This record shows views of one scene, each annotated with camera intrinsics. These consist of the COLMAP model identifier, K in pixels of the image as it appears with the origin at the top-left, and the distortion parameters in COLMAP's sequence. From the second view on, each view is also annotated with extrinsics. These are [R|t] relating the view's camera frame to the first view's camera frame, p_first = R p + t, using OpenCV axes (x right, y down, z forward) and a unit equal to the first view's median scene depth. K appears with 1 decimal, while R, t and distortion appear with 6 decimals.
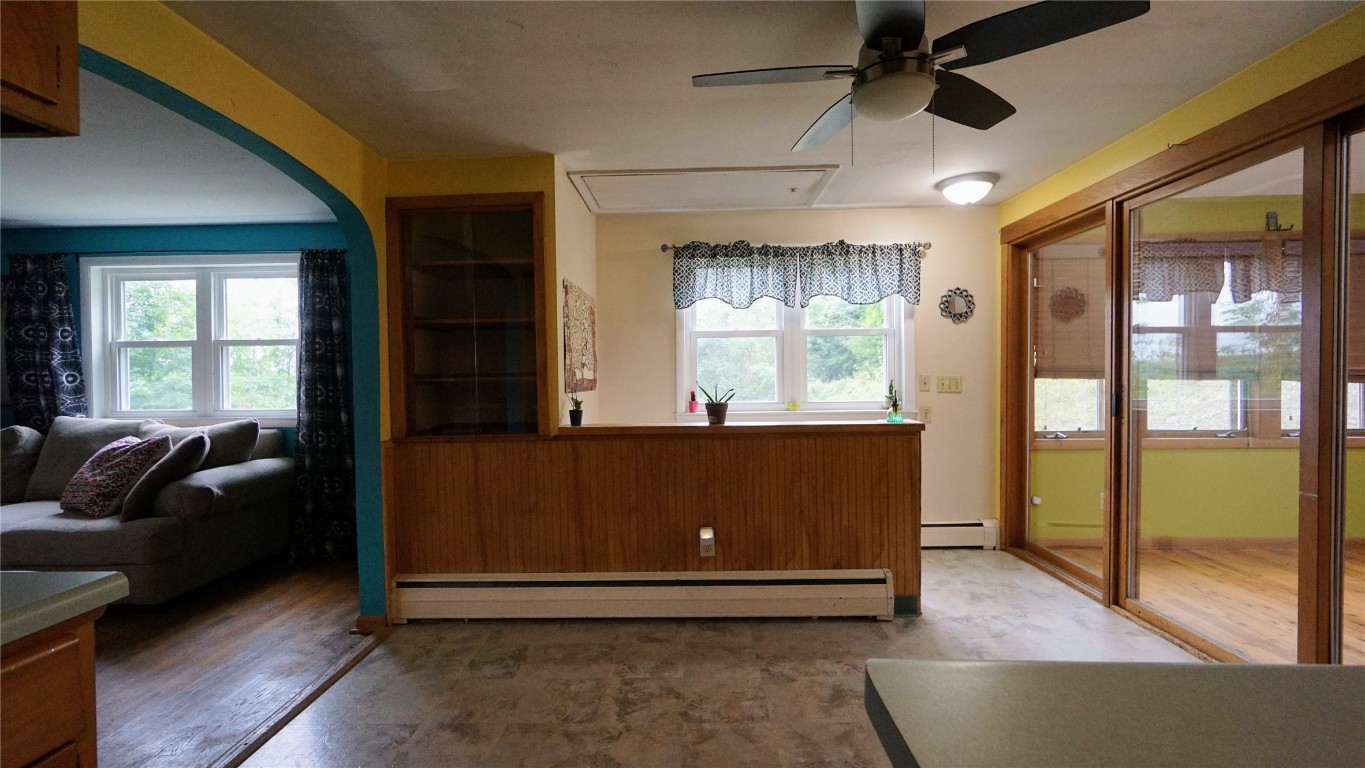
lens RADIAL K [[590.4, 0, 676.1], [0, 590.4, 383.7], [0, 0, 1]] dist [-0.002482, 0.000745]
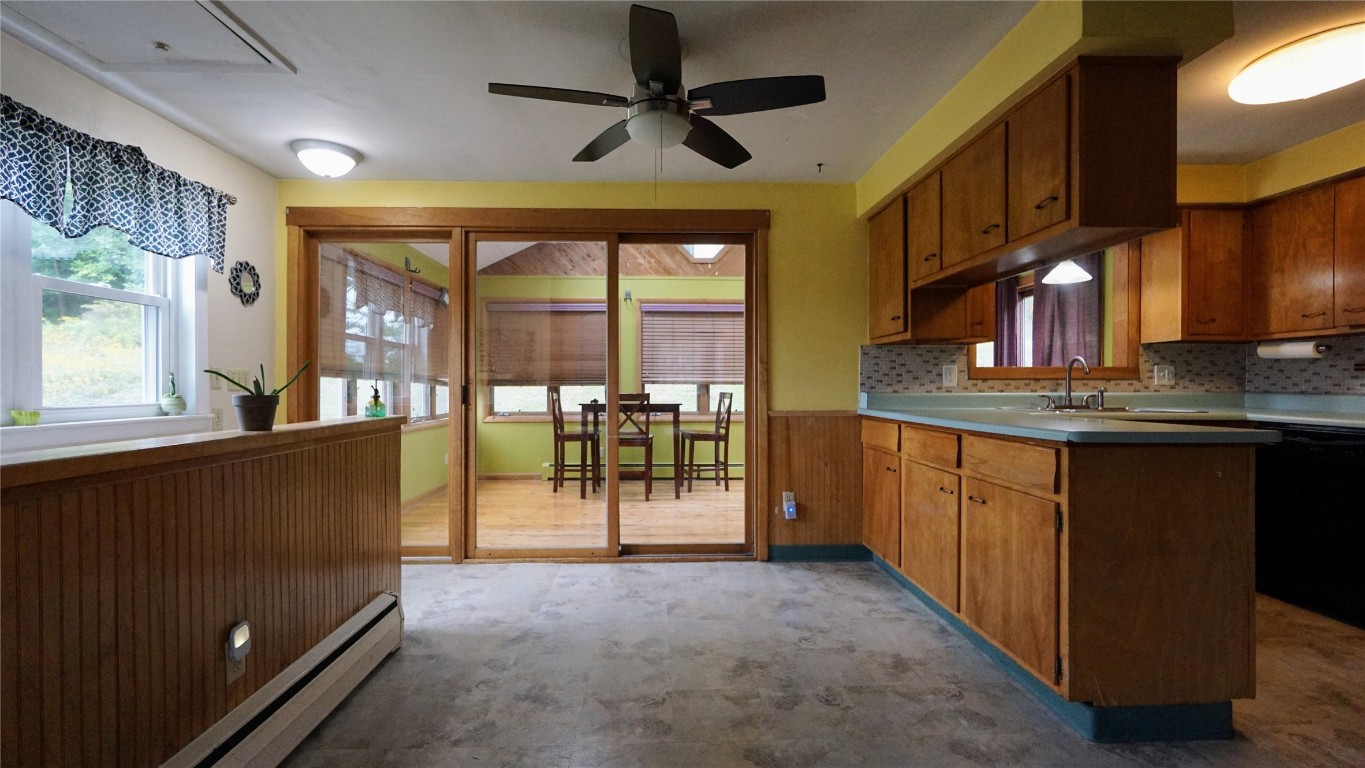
lens RADIAL K [[602.5, 0, 679.0], [0, 602.5, 384.1], [0, 0, 1]] dist [0.001261, 0.000796]
pose [[-0.060313, 0.012864, 0.998097, -0.519707], [0.026288, 0.999591, -0.011295, 0.040714], [-0.997833, 0.025557, -0.060626, 0.621634]]
